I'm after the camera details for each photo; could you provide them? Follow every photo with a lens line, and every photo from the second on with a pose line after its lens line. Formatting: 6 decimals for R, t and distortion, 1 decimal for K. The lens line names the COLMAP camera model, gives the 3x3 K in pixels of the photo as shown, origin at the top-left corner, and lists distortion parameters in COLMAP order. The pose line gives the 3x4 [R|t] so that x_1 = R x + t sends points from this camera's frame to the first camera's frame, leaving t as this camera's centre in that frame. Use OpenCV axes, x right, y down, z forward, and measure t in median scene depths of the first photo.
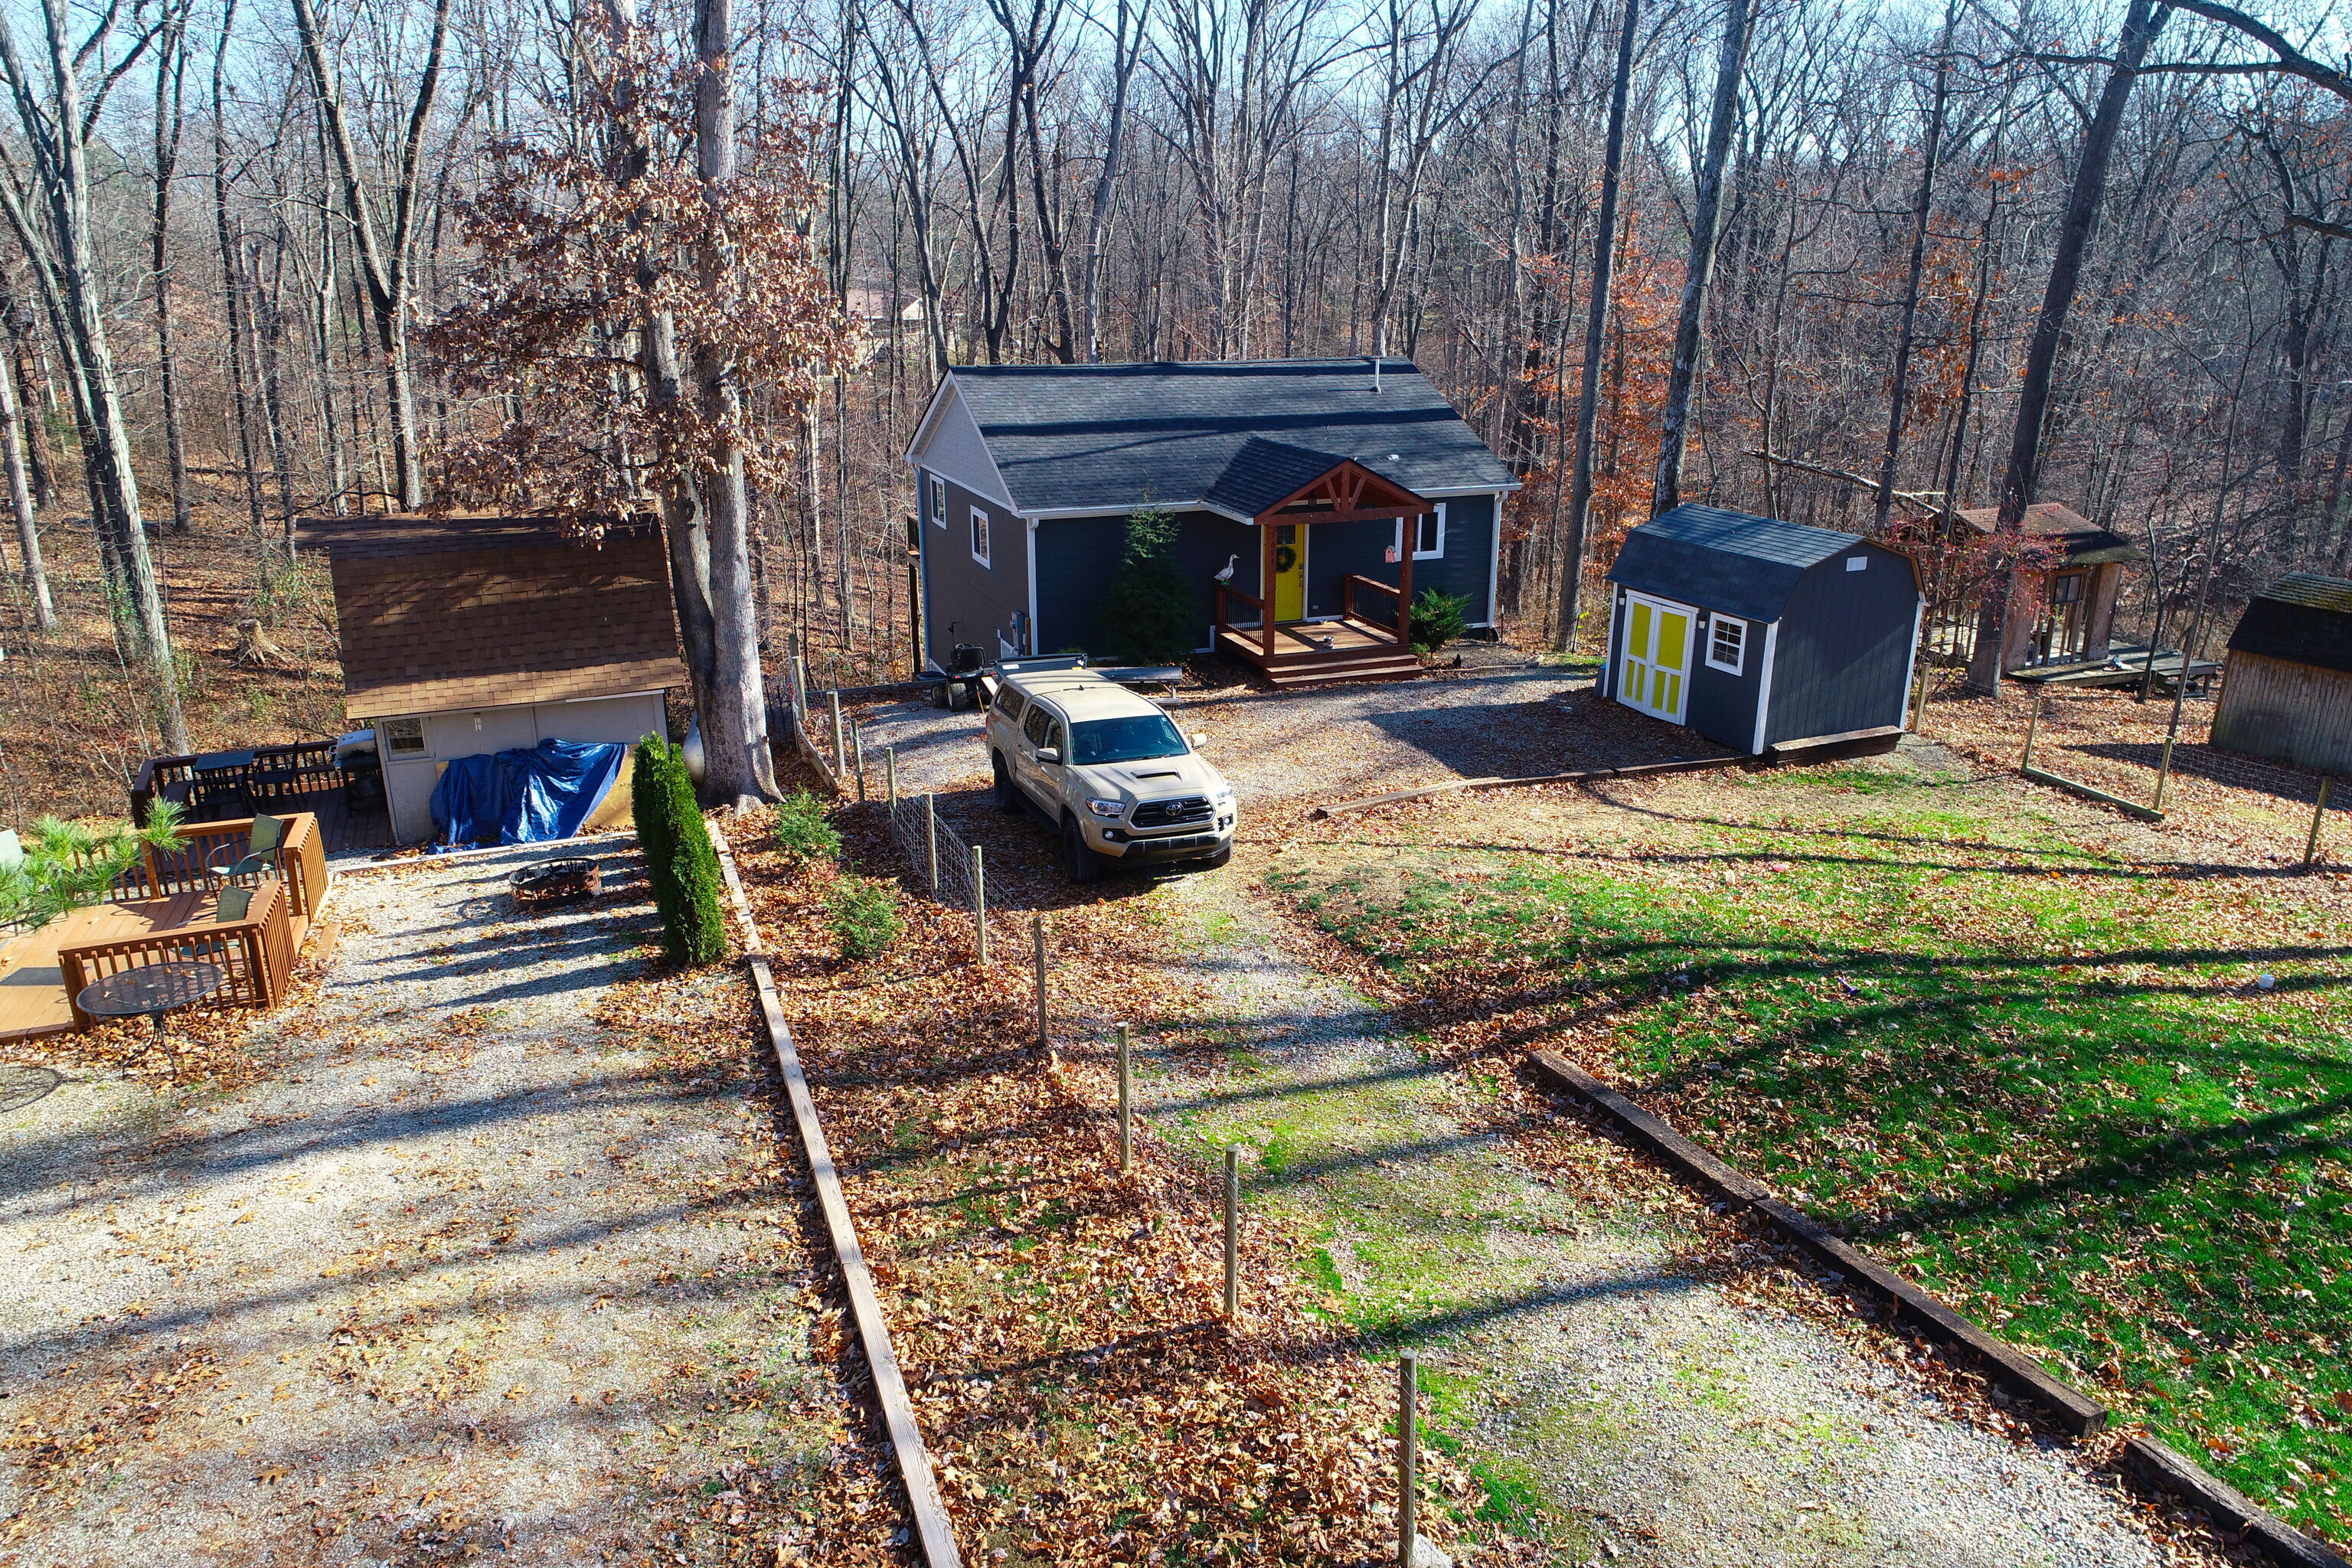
lens RADIAL K [[1572.9, 0, 1176.0], [0, 1572.9, 784.0], [0, 0, 1]] dist [-0.003537, 0.002366]
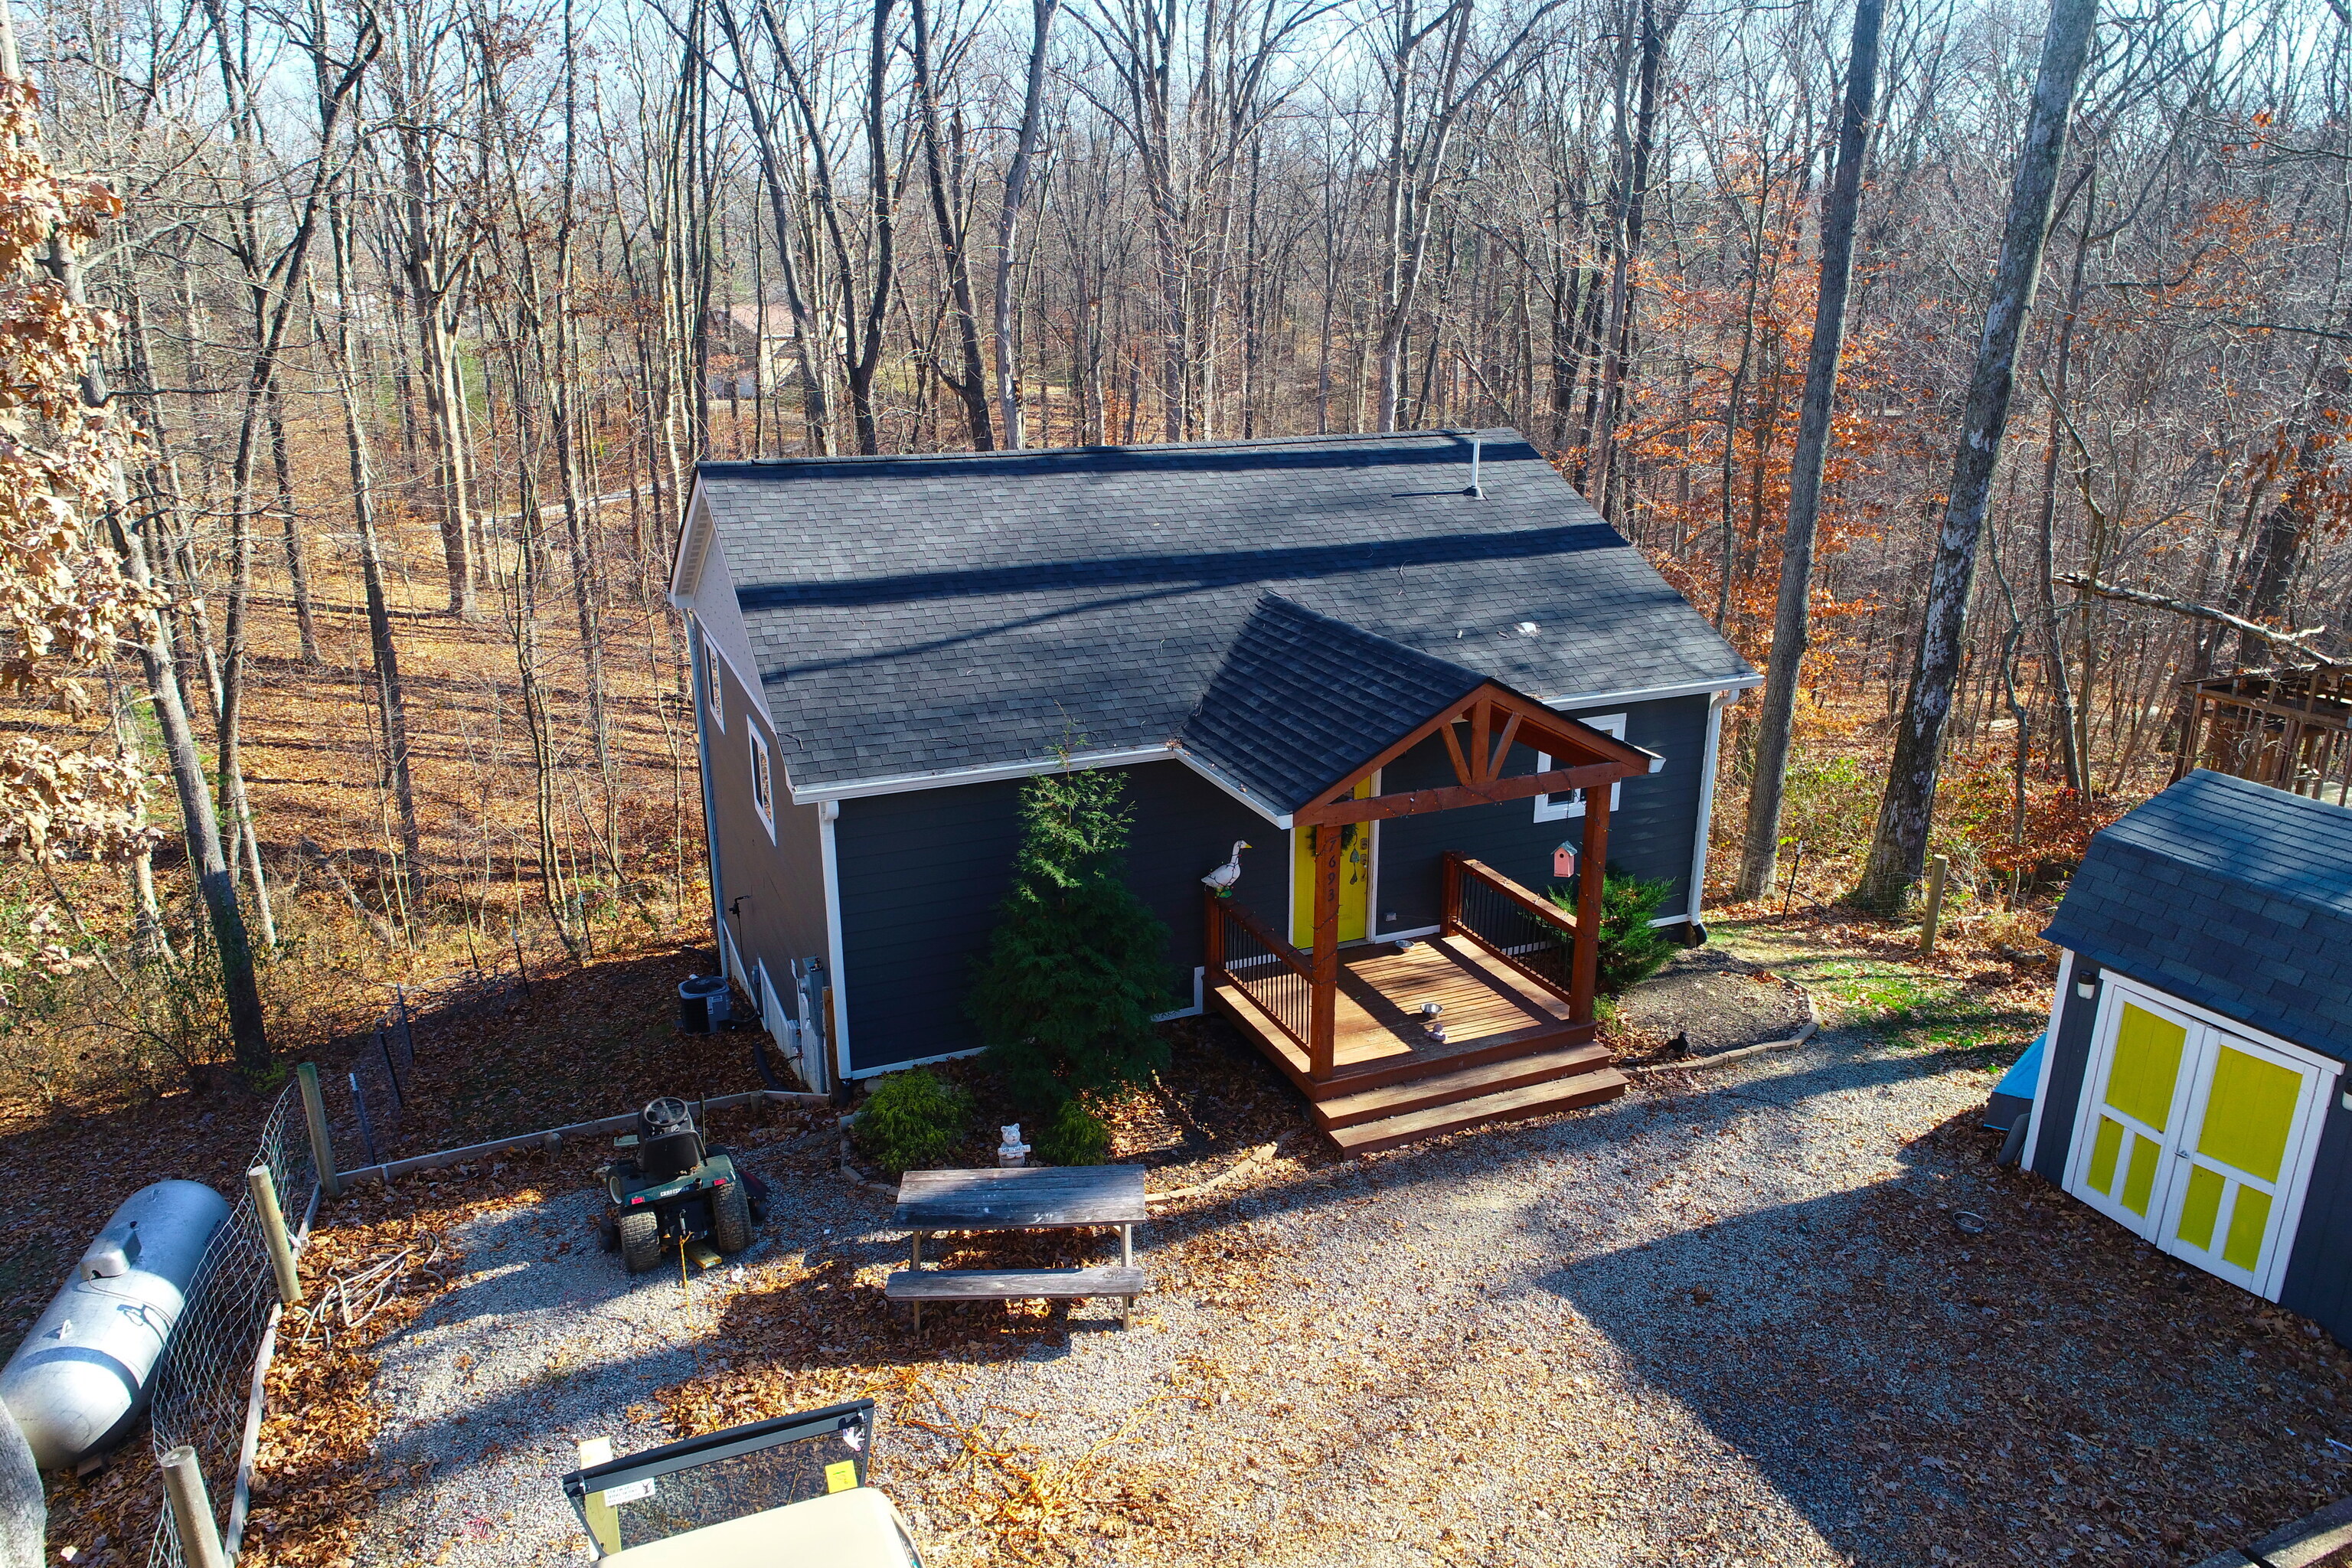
lens RADIAL K [[1572.9, 0, 1176.0], [0, 1572.9, 784.0], [0, 0, 1]] dist [-0.003537, 0.002366]
pose [[0.999449, -0.012695, 0.030666, 0.000690], [0.012940, 0.999886, -0.007790, -0.153649], [-0.030564, 0.008182, 0.999499, 0.470945]]
